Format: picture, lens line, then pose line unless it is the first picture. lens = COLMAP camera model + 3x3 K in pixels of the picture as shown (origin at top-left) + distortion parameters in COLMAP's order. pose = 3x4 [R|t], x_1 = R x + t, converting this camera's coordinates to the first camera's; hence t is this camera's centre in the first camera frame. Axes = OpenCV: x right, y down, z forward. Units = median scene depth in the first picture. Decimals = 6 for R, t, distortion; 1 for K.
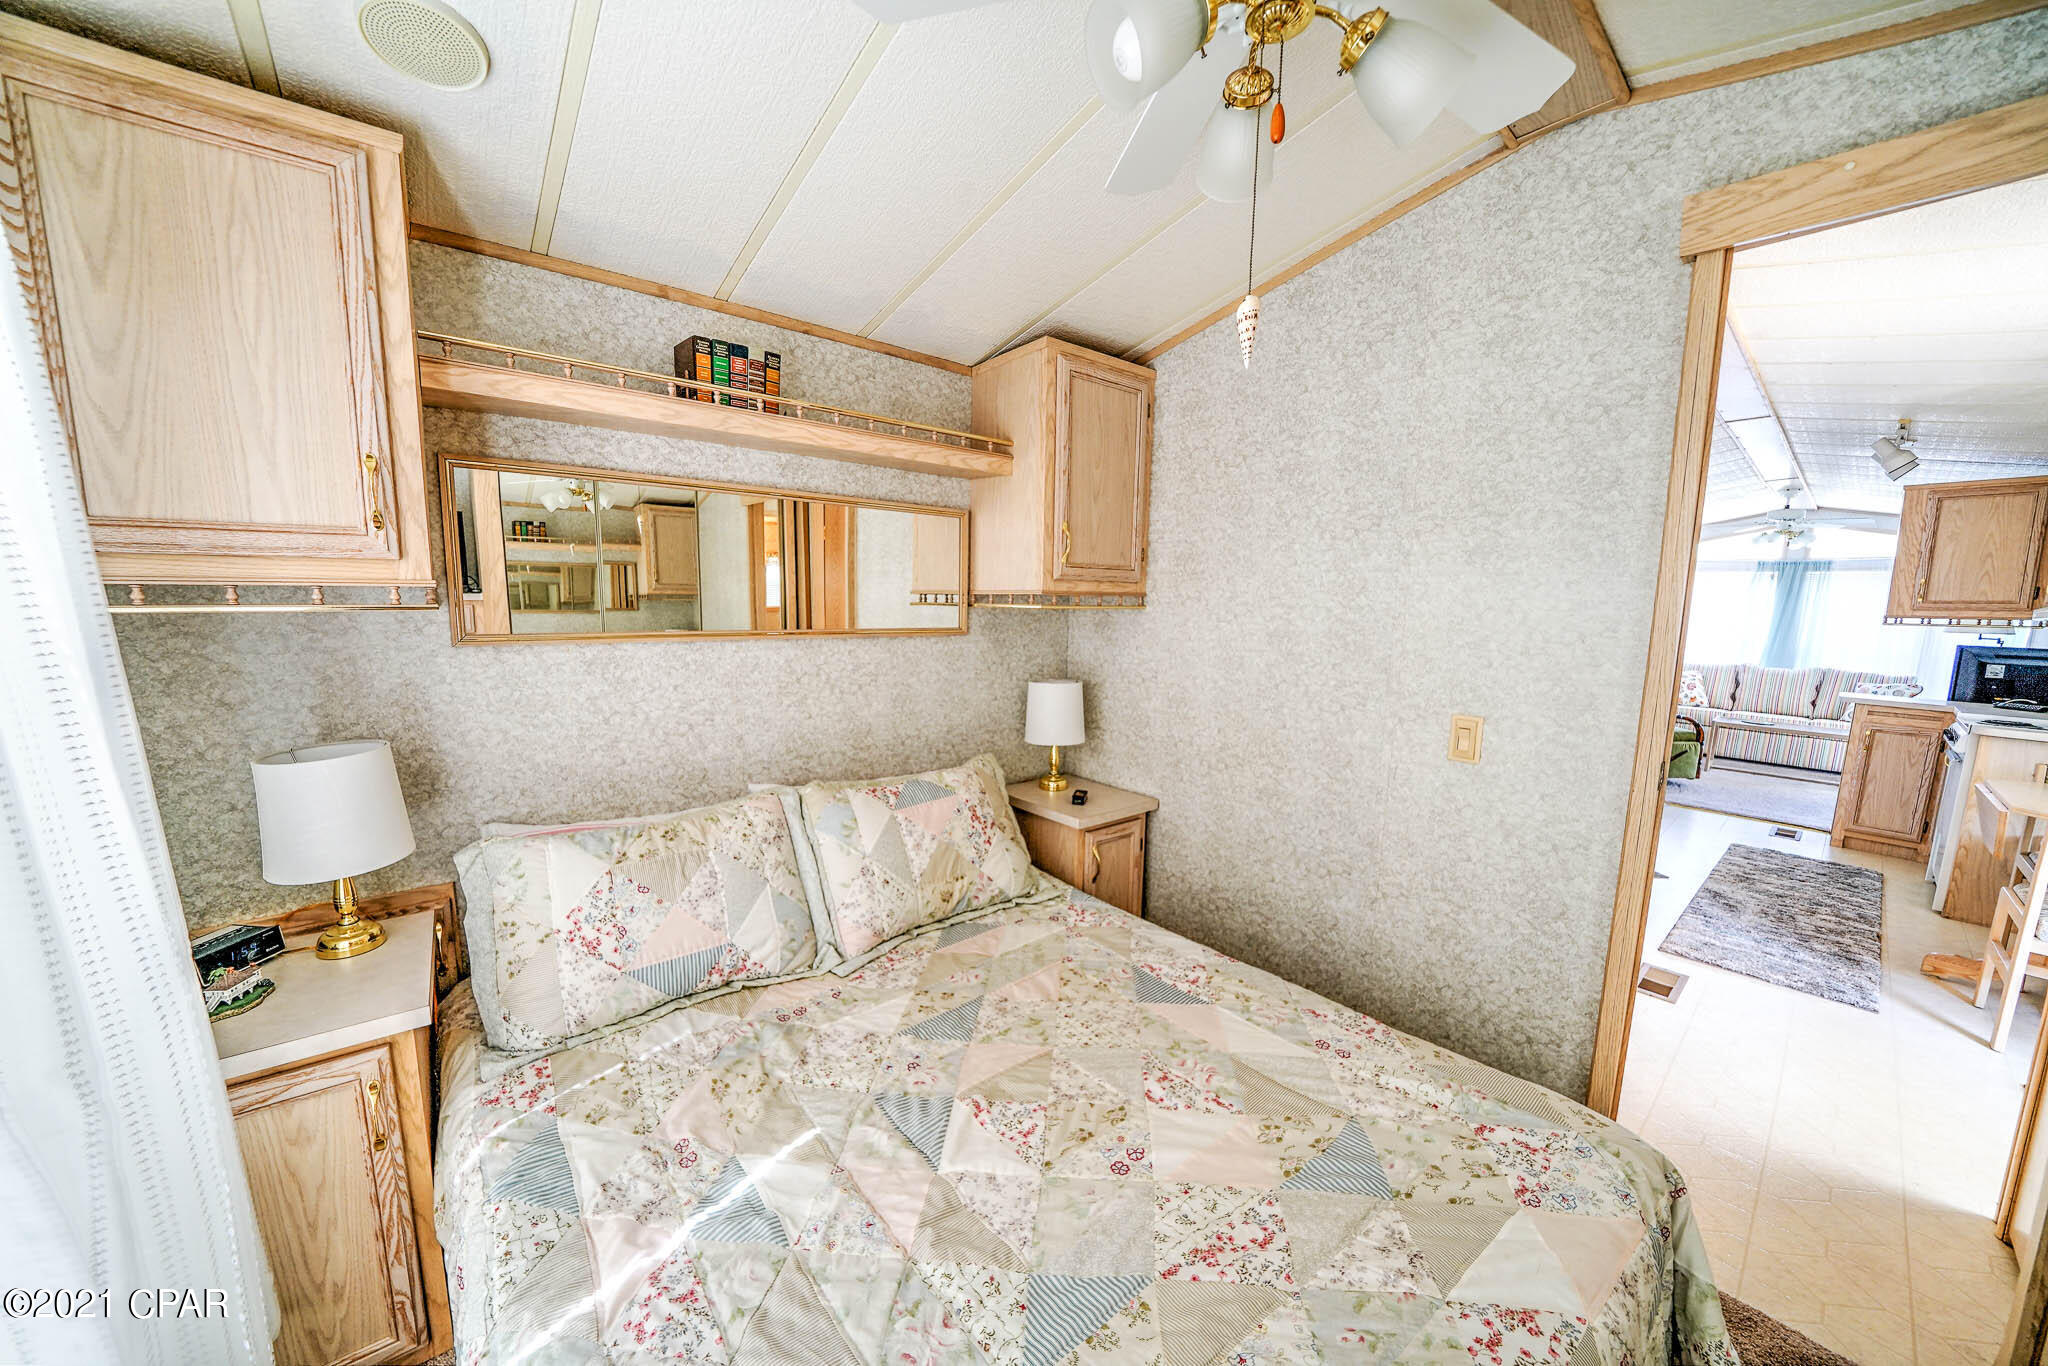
lens RADIAL K [[712.5, 0, 1004.9], [0, 712.5, 693.4], [0, 0, 1]] dist [-0.024820, 0.002595]
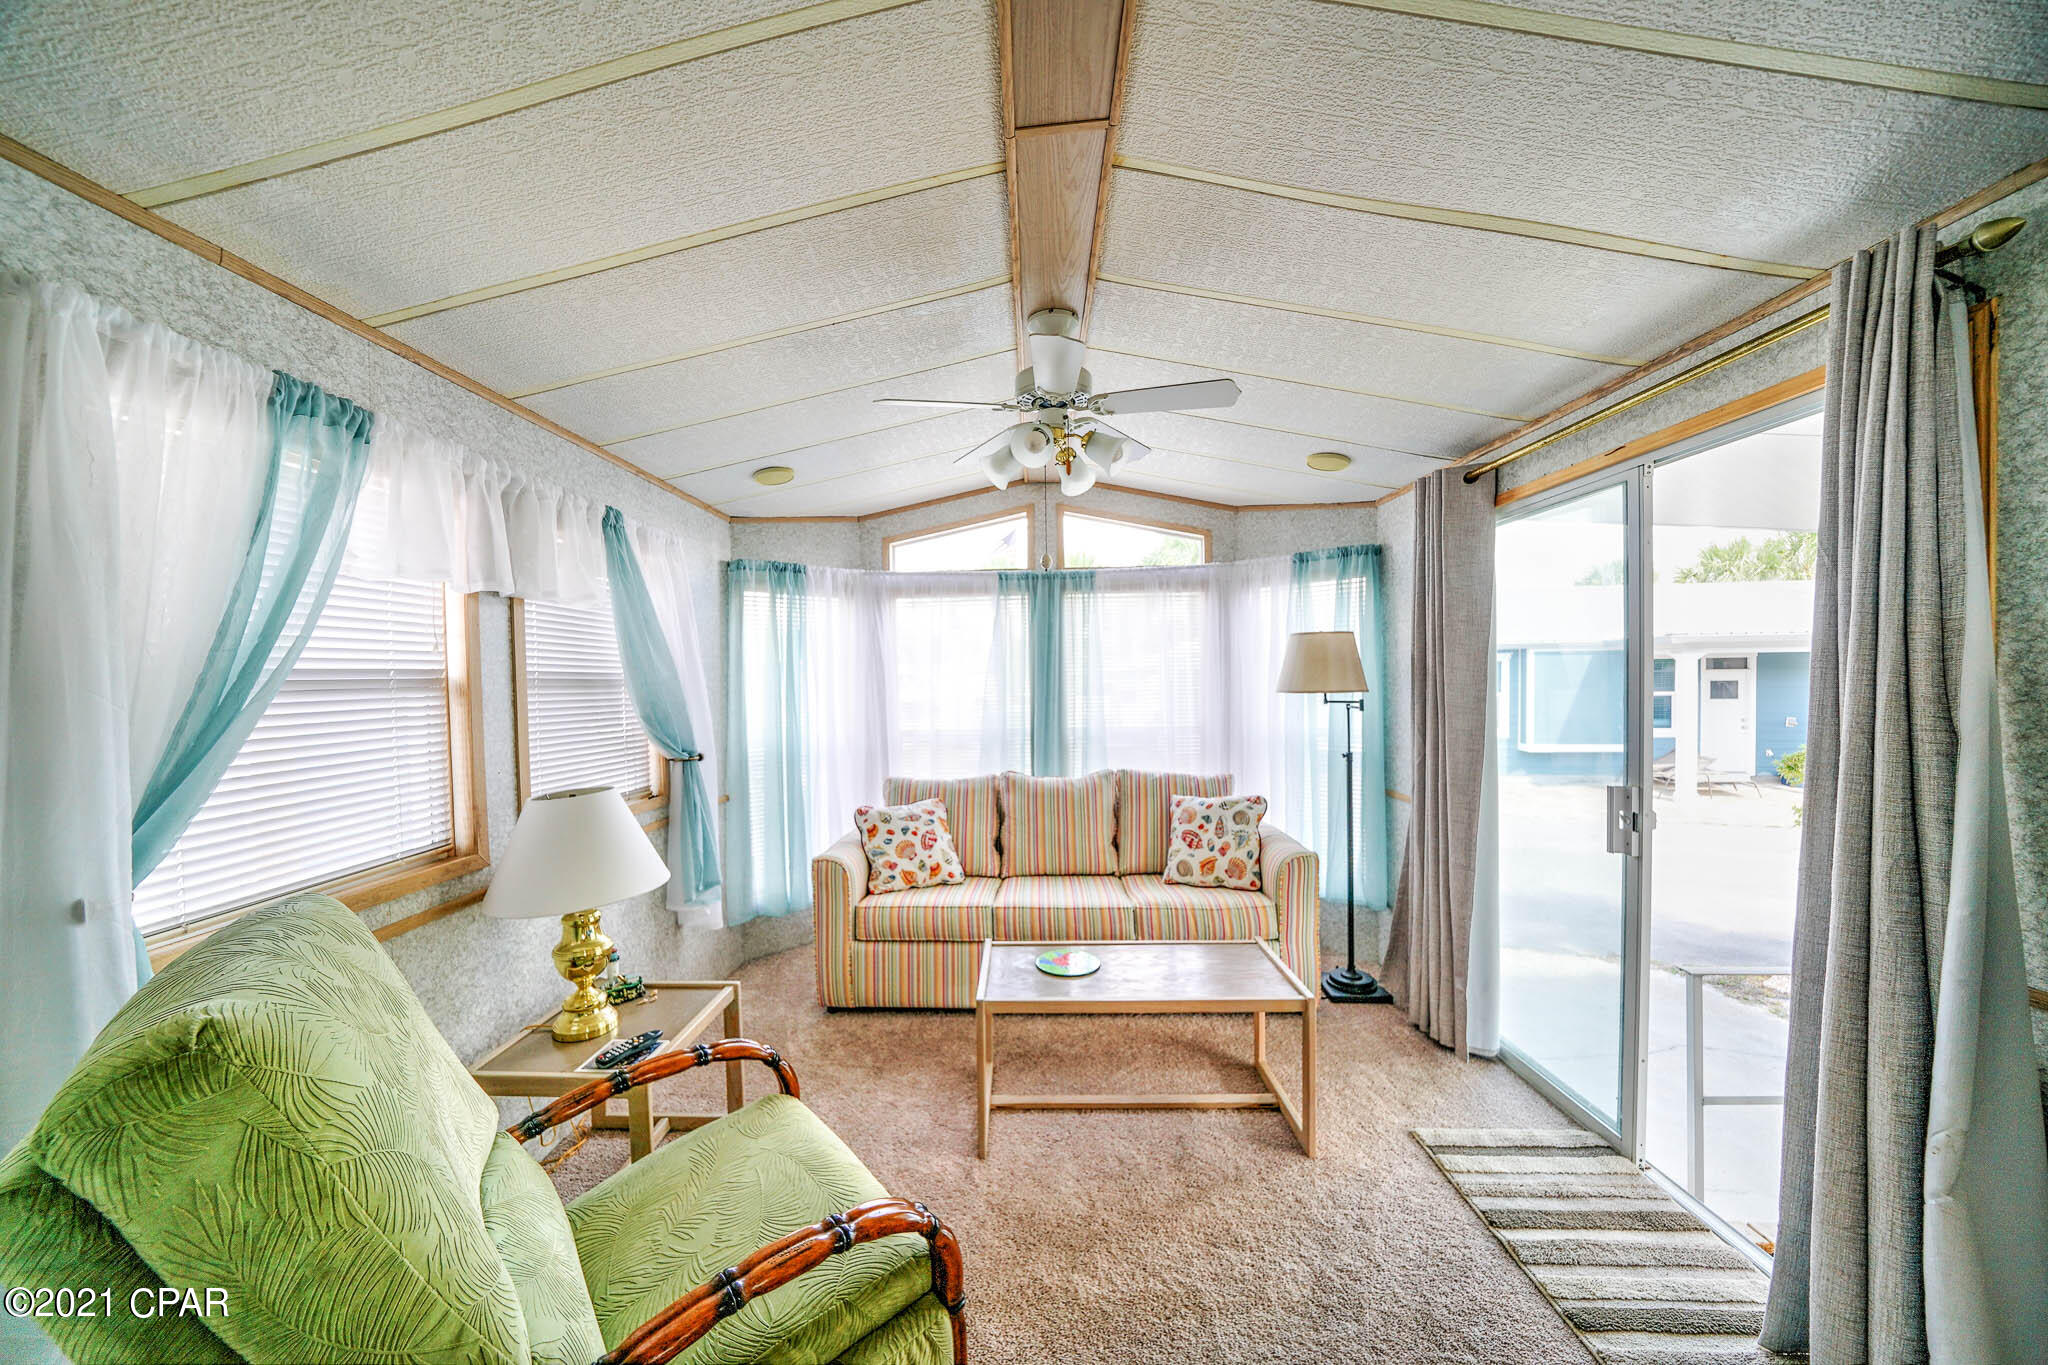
lens RADIAL K [[712.5, 0, 1004.9], [0, 712.5, 692.9], [0, 0, 1]] dist [-0.024820, 0.002595]
pose [[0.657841, -0.044566, 0.751837, 1.202880], [0.126734, 0.990564, -0.052173, -0.126811], [-0.742417, 0.129605, 0.657282, 1.158165]]
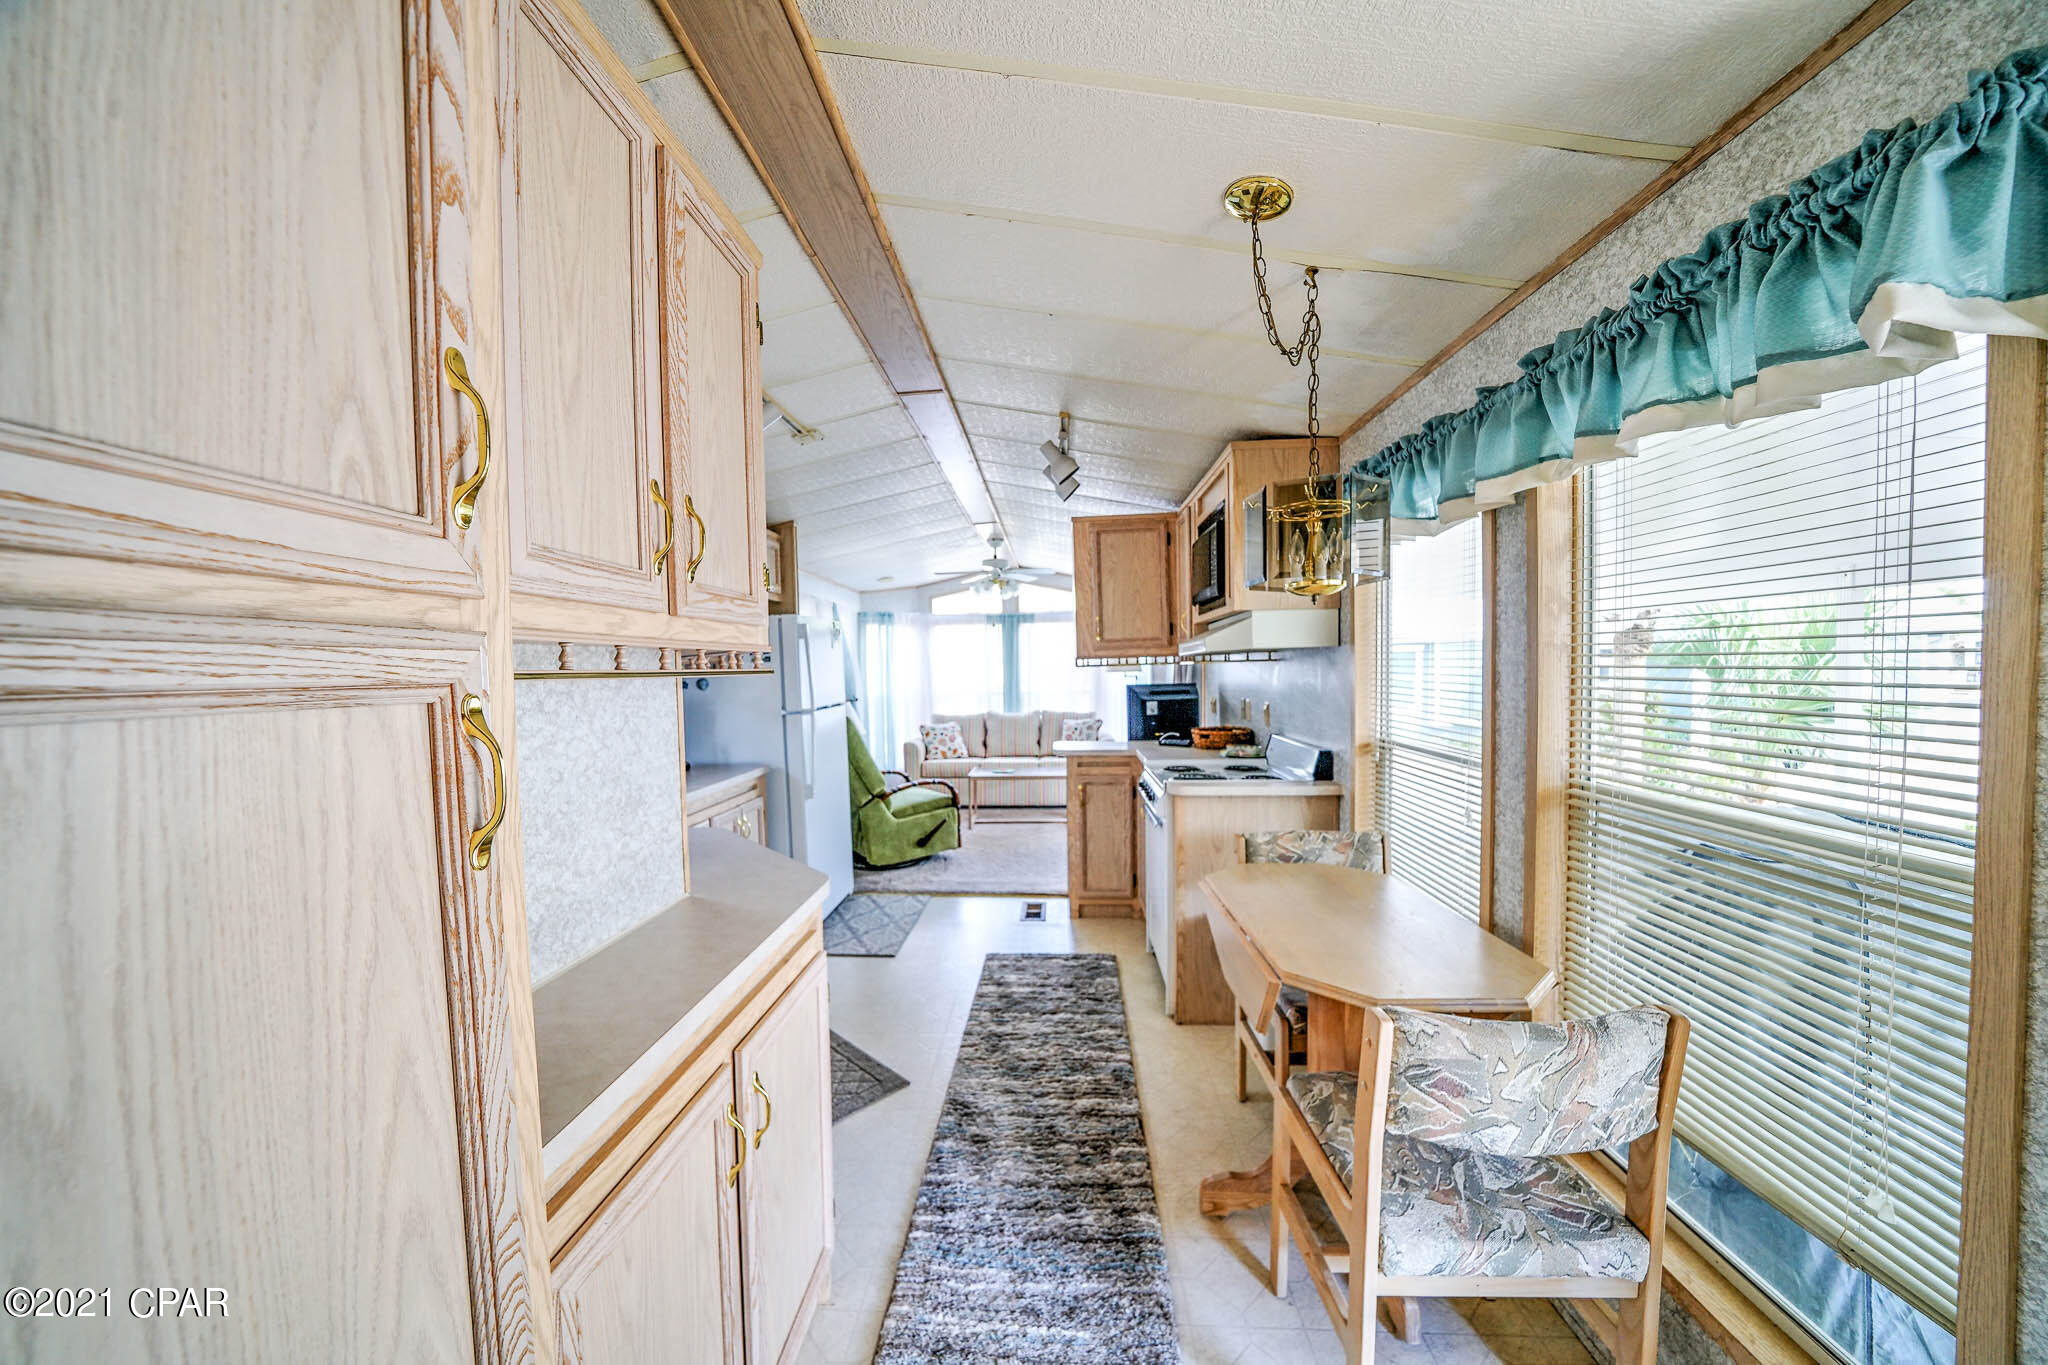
lens RADIAL K [[712.5, 0, 1004.9], [0, 712.5, 692.9], [0, 0, 1]] dist [-0.024820, 0.002595]
pose [[0.683148, -0.056748, 0.728072, 0.537223], [0.126351, 0.991125, -0.041304, -0.039603], [-0.719266, 0.120210, 0.684255, 0.438488]]
